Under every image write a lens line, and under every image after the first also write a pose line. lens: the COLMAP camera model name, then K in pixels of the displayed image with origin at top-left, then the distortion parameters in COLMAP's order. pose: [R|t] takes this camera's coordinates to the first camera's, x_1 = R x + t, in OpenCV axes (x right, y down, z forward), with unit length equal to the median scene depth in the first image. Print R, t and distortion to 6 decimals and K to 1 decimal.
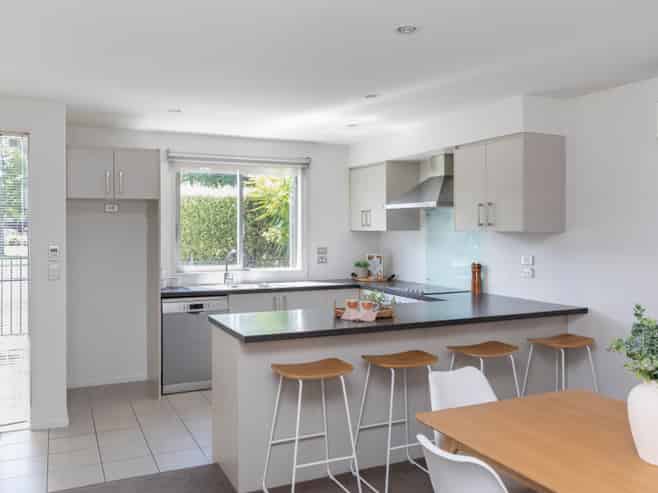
lens RADIAL K [[579.8, 0, 329.0], [0, 579.8, 246.5], [0, 0, 1]] dist [0.010348, 0.006876]
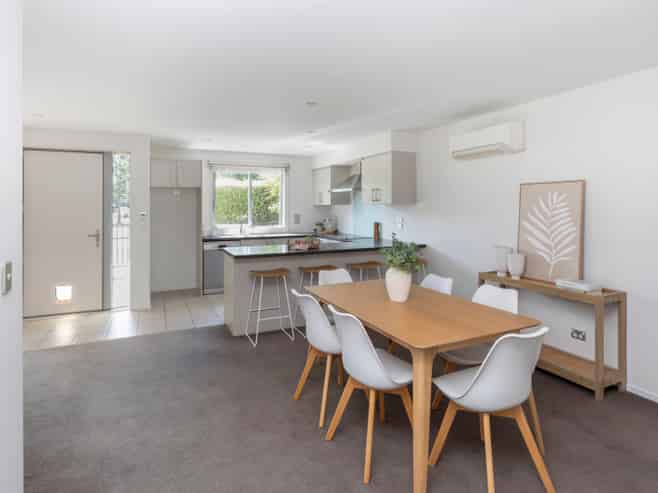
lens RADIAL K [[369.3, 0, 326.3], [0, 369.3, 211.0], [0, 0, 1]] dist [-0.000394, -0.000059]
pose [[0.999992, -0.003773, -0.000905, 0.093185], [0.003755, 0.999817, -0.018767, 0.014990], [0.000976, 0.018763, 0.999823, -0.148050]]
